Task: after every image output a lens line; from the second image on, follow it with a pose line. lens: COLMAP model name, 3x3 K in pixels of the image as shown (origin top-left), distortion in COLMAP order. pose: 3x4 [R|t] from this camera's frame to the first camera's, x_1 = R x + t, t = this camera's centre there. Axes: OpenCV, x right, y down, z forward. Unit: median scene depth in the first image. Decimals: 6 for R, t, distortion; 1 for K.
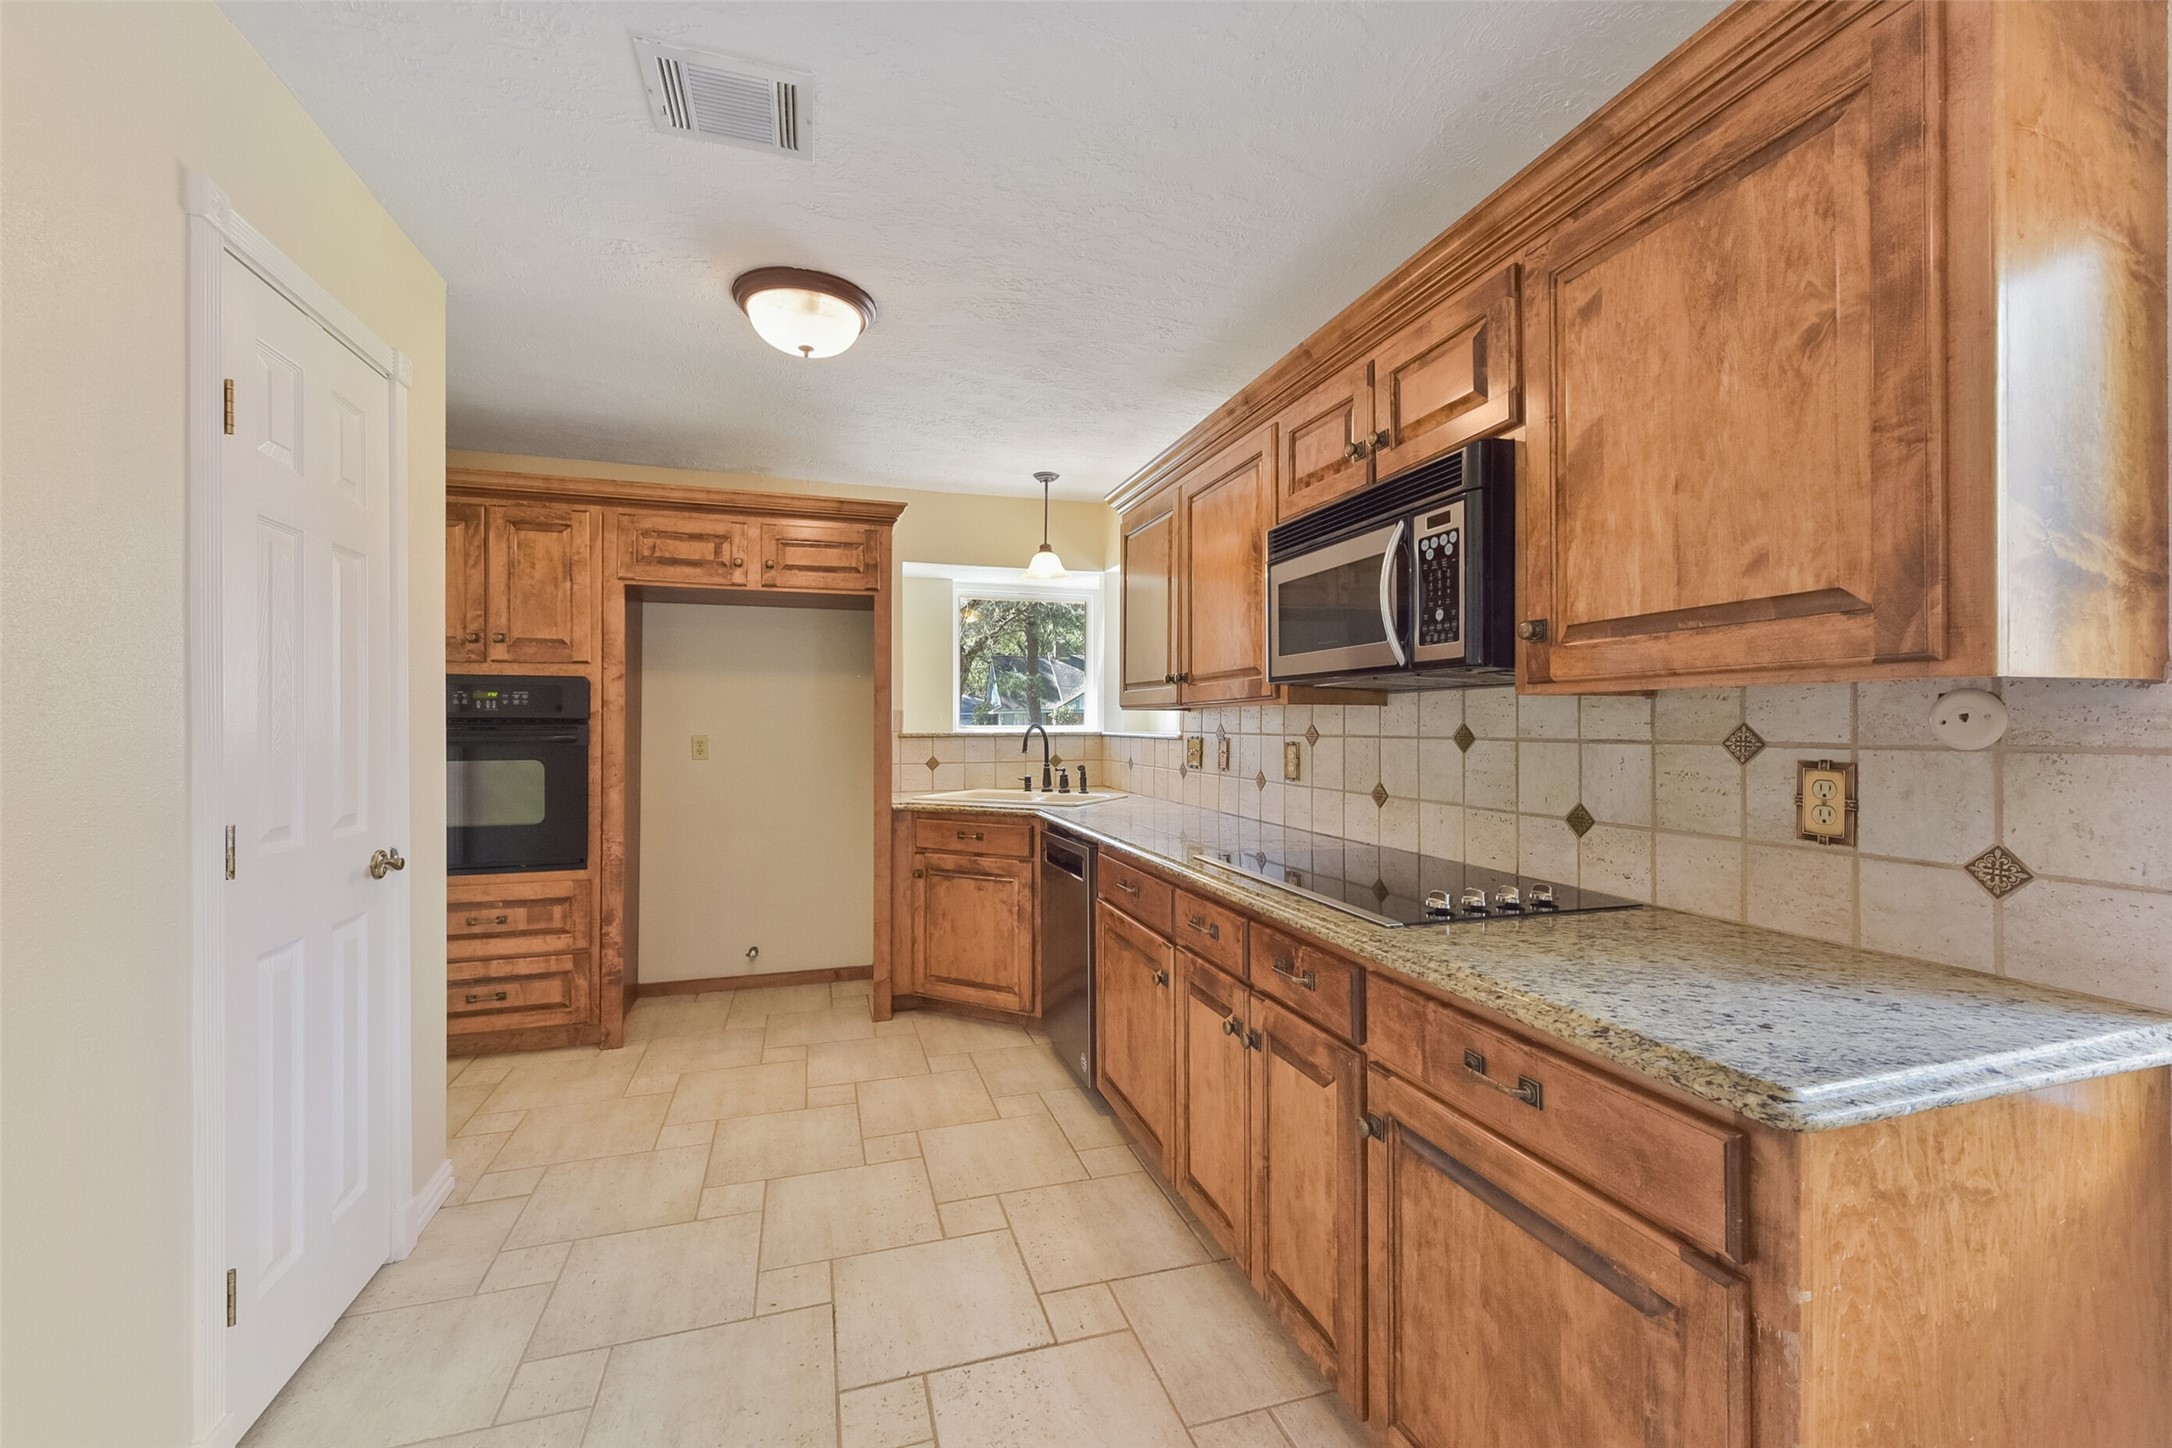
lens RADIAL K [[871.1, 0, 1077.1], [0, 871.1, 723.2], [0, 0, 1]] dist [0.010971, -0.003273]
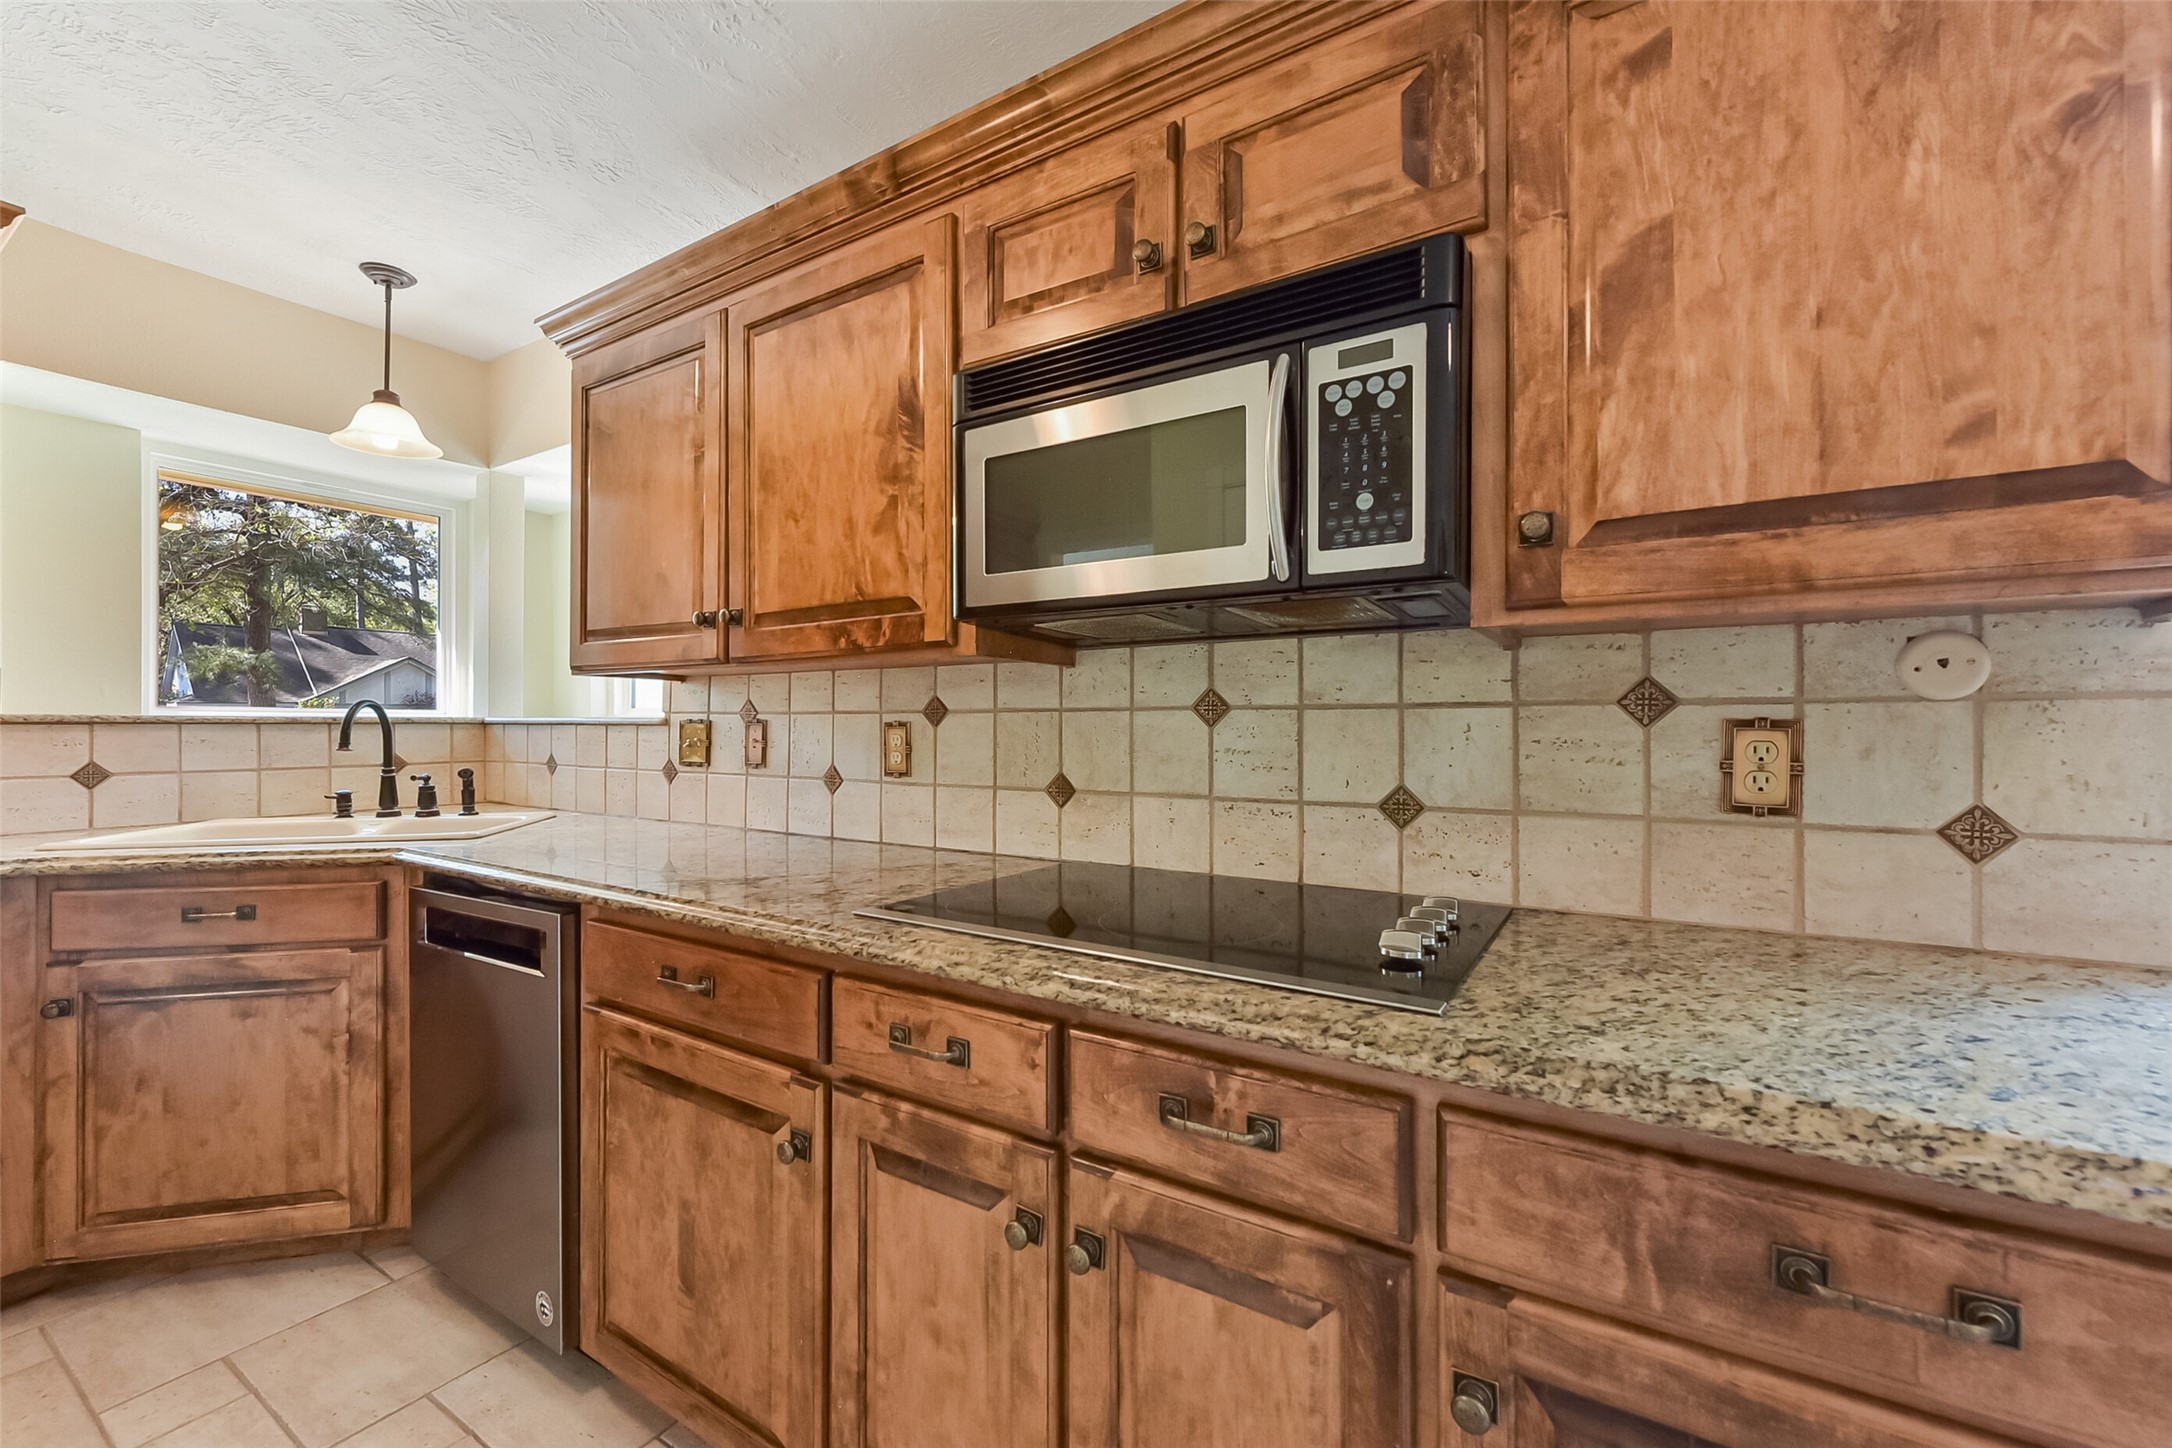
lens RADIAL K [[871.1, 0, 1083.7], [0, 871.1, 728.6], [0, 0, 1]] dist [0.010971, -0.003273]
pose [[0.758947, 0.001221, 0.651151, -0.093555], [-0.003152, 0.999993, 0.001798, 0.024968], [-0.651145, -0.003417, 0.758946, 0.365972]]
